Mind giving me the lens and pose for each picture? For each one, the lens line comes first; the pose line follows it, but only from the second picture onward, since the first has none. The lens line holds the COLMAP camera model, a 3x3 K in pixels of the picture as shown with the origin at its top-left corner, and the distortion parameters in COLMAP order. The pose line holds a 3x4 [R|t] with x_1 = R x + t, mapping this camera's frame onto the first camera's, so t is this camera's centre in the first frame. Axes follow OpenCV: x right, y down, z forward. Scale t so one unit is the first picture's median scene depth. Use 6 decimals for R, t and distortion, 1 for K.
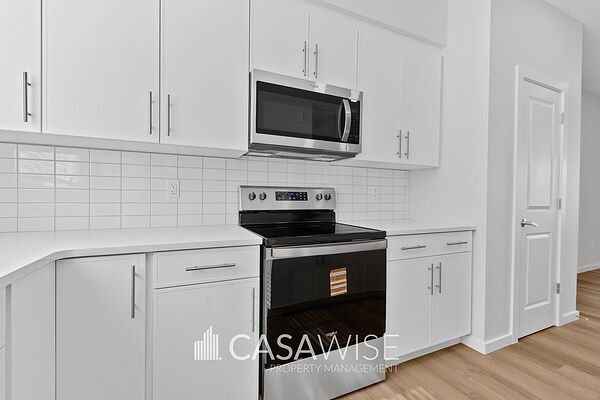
lens RADIAL K [[266.2, 0, 300.0], [0, 266.2, 200.0], [0, 0, 1]] dist [-0.000840, -0.000249]
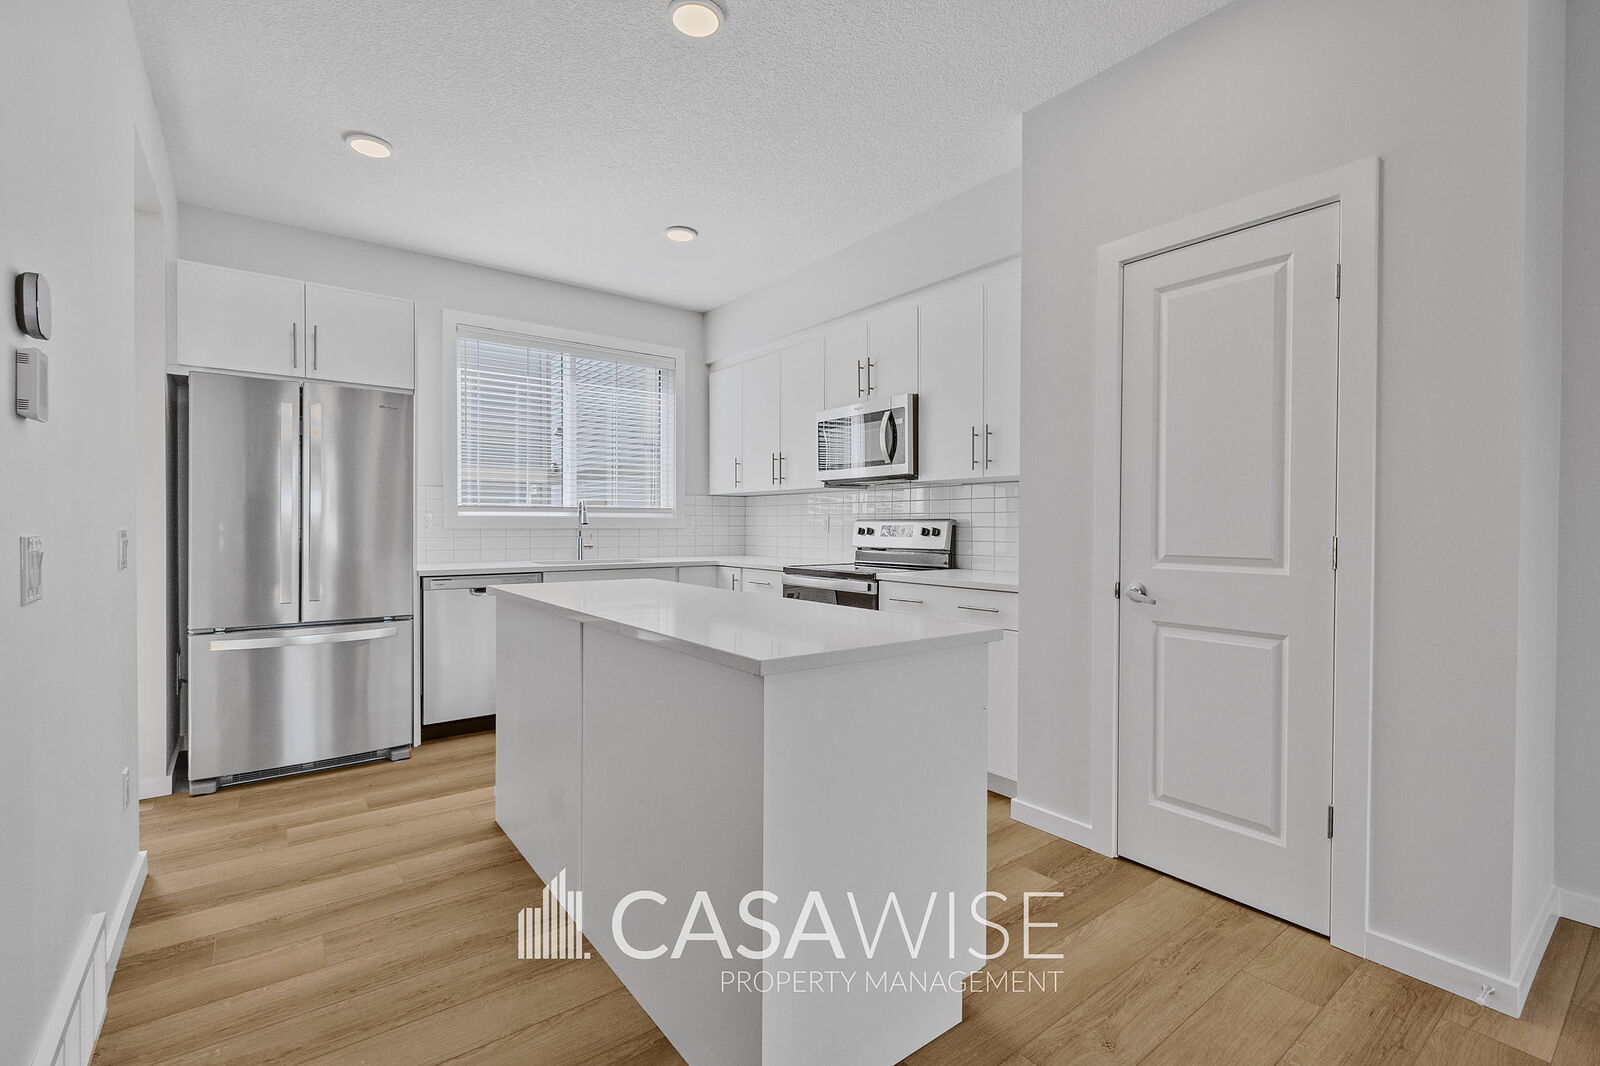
lens RADIAL K [[709.8, 0, 800.0], [0, 709.8, 533.0], [0, 0, 1]] dist [-0.000840, -0.000249]
pose [[0.221445, -0.003855, -0.975165, 1.886033], [-0.015786, 0.999847, -0.007537, 0.013982], [0.975045, 0.017063, 0.221351, 0.228144]]
